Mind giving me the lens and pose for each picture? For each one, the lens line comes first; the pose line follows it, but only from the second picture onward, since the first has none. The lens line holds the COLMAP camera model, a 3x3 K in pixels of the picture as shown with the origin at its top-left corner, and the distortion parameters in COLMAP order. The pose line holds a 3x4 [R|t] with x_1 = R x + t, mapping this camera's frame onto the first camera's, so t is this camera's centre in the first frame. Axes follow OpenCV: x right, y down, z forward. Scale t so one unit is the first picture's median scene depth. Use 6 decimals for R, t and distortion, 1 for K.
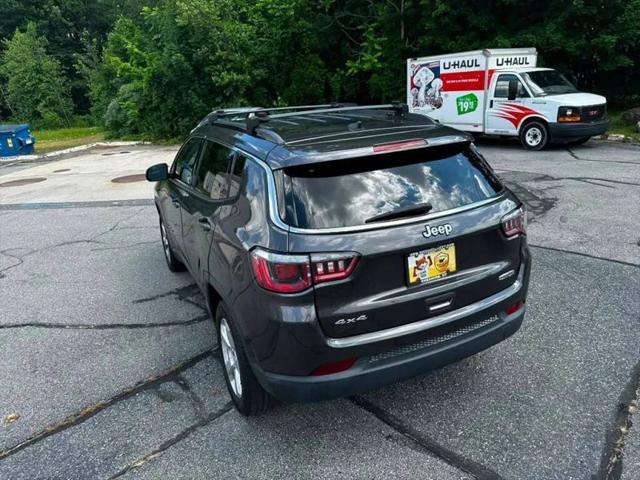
lens RADIAL K [[451.4, 0, 318.5], [0, 451.4, 240.3], [0, 0, 1]] dist [0.032650, -0.043896]
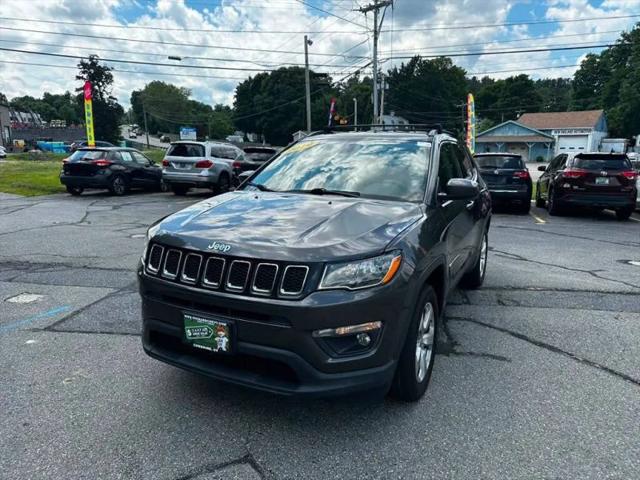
lens RADIAL K [[451.4, 0, 323.5], [0, 451.4, 241.2], [0, 0, 1]] dist [0.032650, -0.043896]
pose [[-0.615845, -0.102319, 0.781195, -0.249031], [0.268660, 0.904831, 0.330307, -0.117821], [-0.740646, 0.413294, -0.529747, 0.491287]]
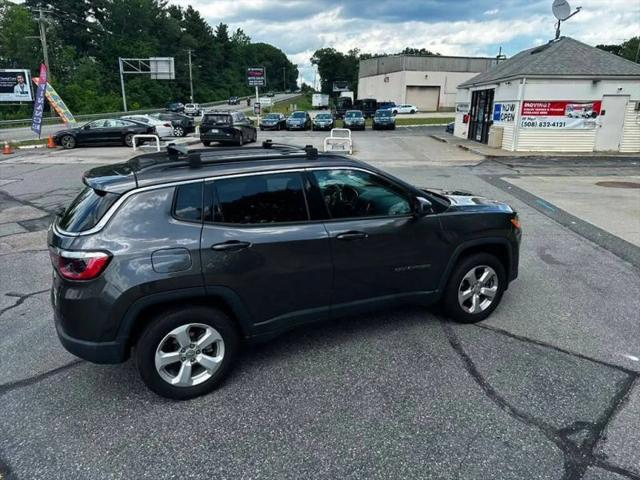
lens RADIAL K [[451.4, 0, 316.4], [0, 451.4, 246.5], [0, 0, 1]] dist [0.032650, -0.043896]
pose [[-0.011368, 0.343397, -0.939122, 0.278572], [-0.295032, 0.896219, 0.331281, -0.120834], [0.955420, 0.280837, 0.091125, 0.276742]]
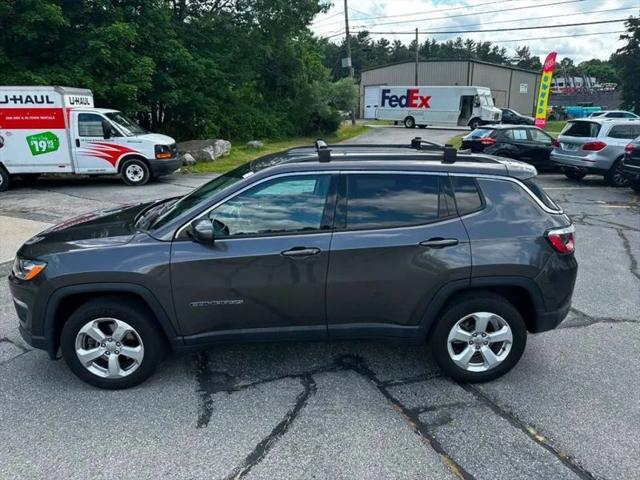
lens RADIAL K [[451.4, 0, 319.6], [0, 451.4, 240.6], [0, 0, 1]] dist [0.032650, -0.043896]
pose [[0.406022, -0.192613, 0.893334, -0.280854], [0.267066, 0.959871, 0.085577, -0.044169], [-0.873969, 0.203833, 0.441169, 0.157678]]
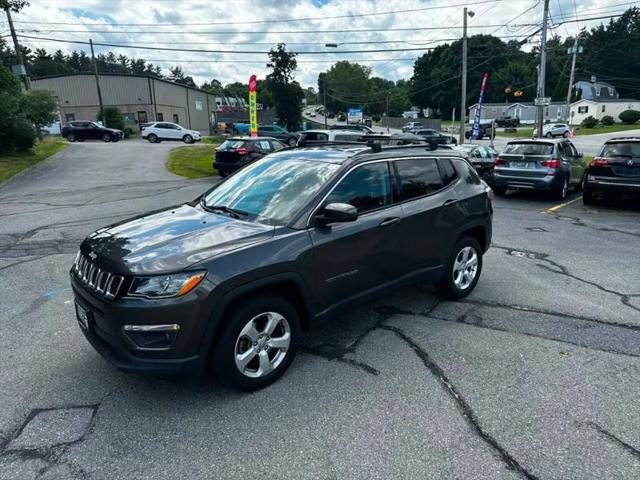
lens RADIAL K [[451.4, 0, 322.7], [0, 451.4, 238.4], [0, 0, 1]] dist [0.032650, -0.043896]
pose [[-0.272080, -0.170234, 0.947097, -0.348325], [0.325579, 0.909895, 0.257079, -0.100717], [-0.905523, 0.378301, -0.192139, 0.366097]]
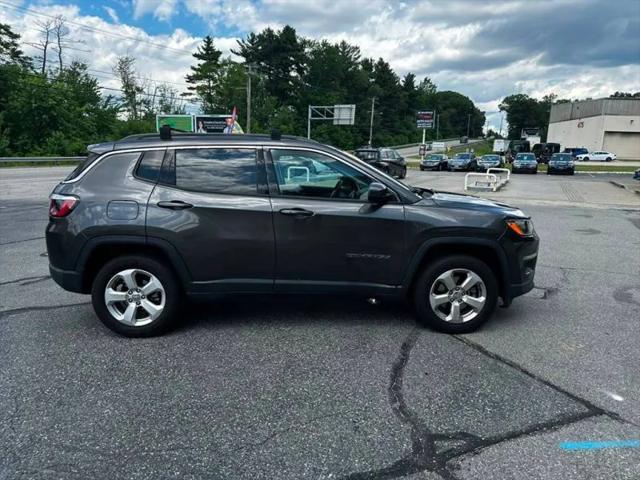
lens RADIAL K [[451.4, 0, 316.7], [0, 451.4, 247.6], [0, 0, 1]] dist [0.032650, -0.043896]
pose [[-0.386155, 0.234264, -0.892191, 0.269610], [-0.276823, 0.893202, 0.354343, -0.125063], [0.879917, 0.383810, -0.280065, 0.411066]]
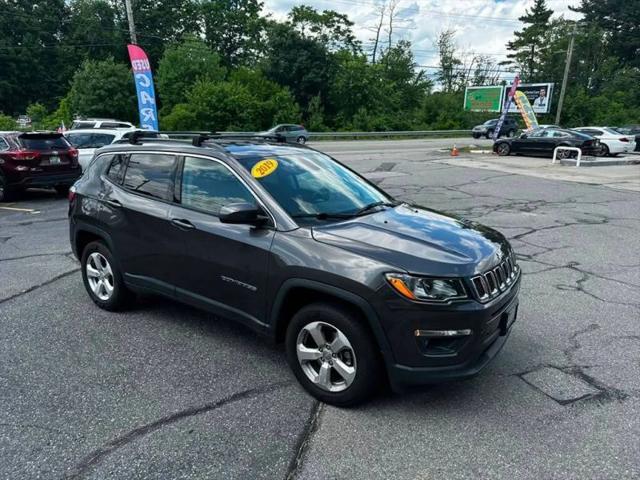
lens RADIAL K [[451.4, 0, 317.2], [0, 451.4, 246.8], [0, 0, 1]] dist [0.032650, -0.043896]
pose [[-0.872047, 0.171023, -0.458569, 0.087175], [-0.118085, 0.835756, 0.536253, -0.184403], [0.474963, 0.521788, -0.708624, 0.546406]]
